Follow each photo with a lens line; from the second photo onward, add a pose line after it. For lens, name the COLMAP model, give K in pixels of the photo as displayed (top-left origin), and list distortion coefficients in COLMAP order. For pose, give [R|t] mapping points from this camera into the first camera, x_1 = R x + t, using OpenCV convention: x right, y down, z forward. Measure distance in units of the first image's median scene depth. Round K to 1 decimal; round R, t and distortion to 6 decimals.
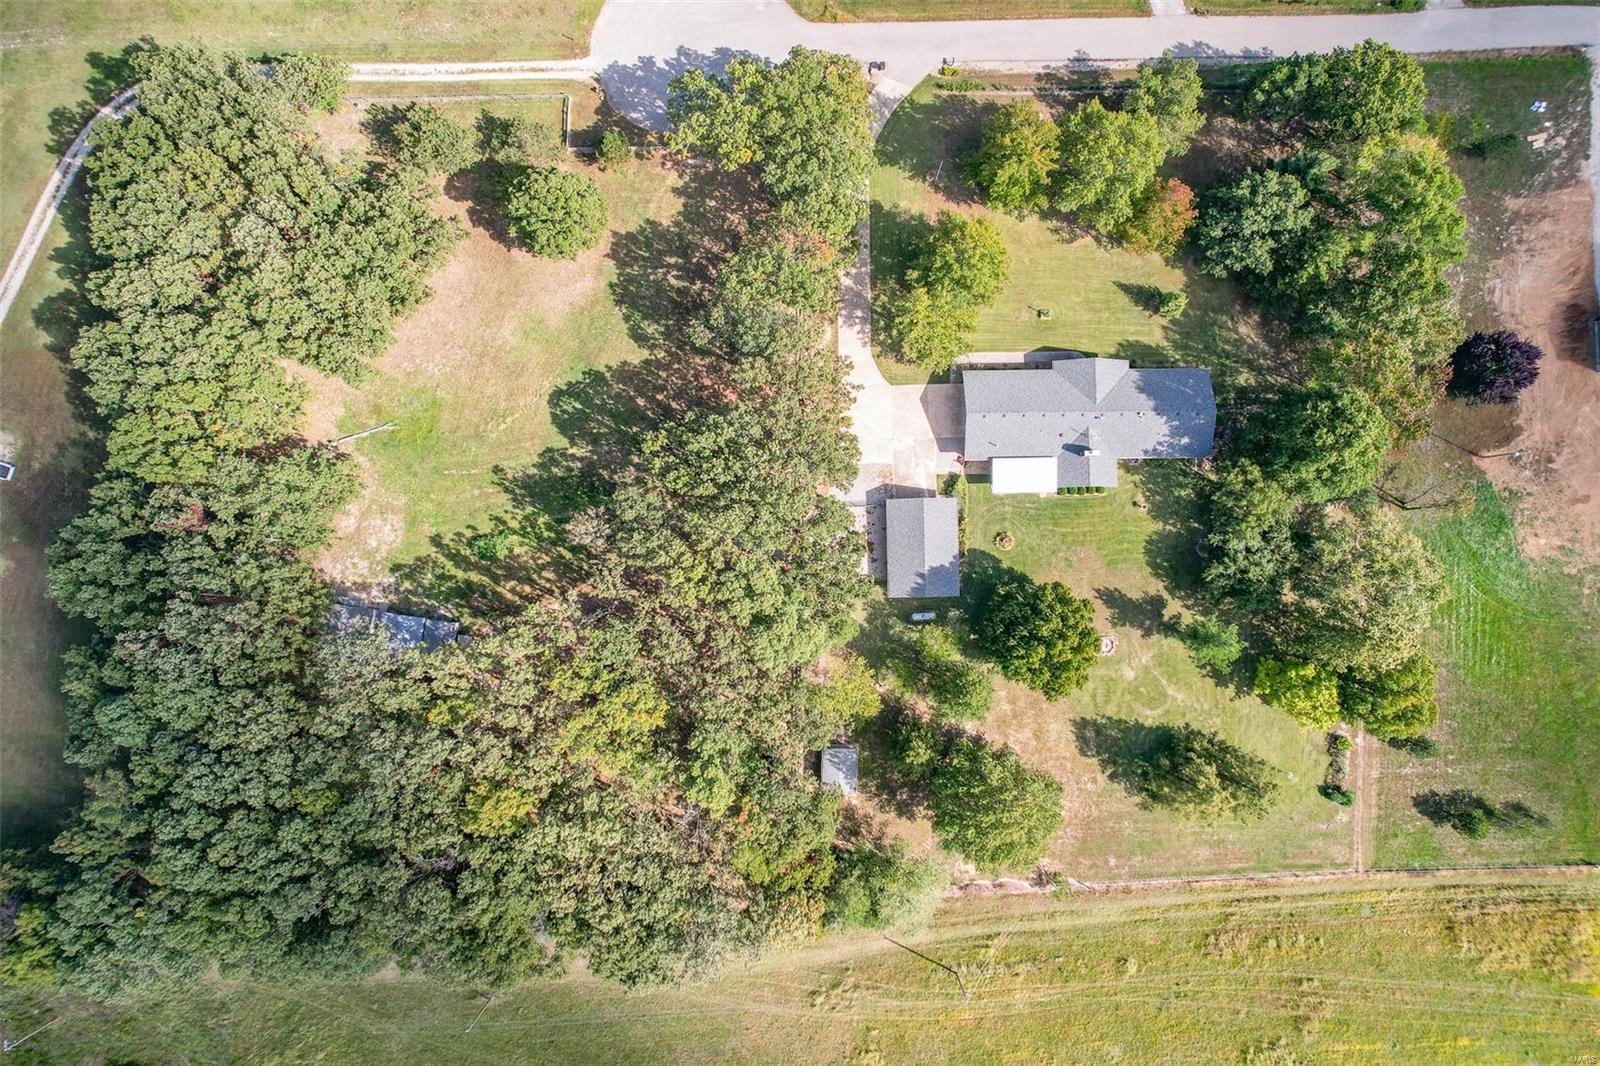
lens RADIAL K [[1013.7, 0, 802.6], [0, 1013.7, 542.1], [0, 0, 1]] dist [-0.078642, 0.065705]
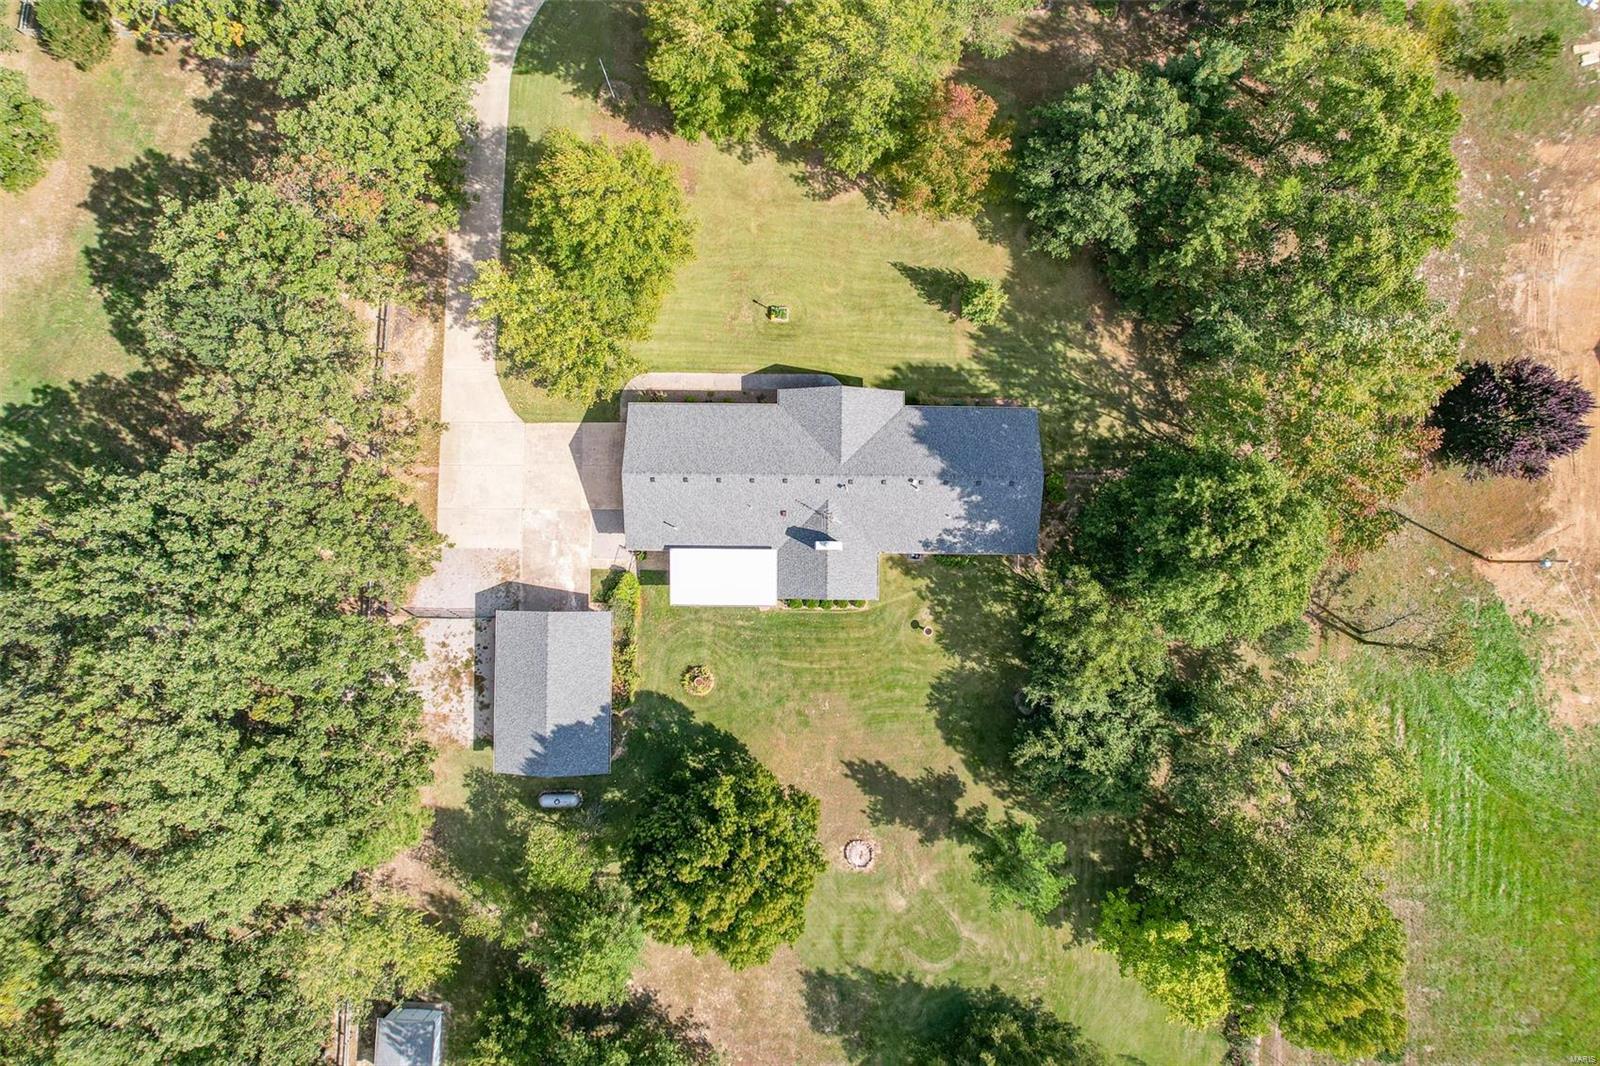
lens RADIAL K [[1003.9, 0, 800.0], [0, 1003.9, 533.0], [0, 0, 1]] dist [-0.064294, 0.051778]
pose [[0.999599, 0.027973, -0.004464, 0.263687], [-0.028033, 0.999510, -0.013950, -0.084315], [0.004071, 0.014070, 0.999893, 0.391602]]
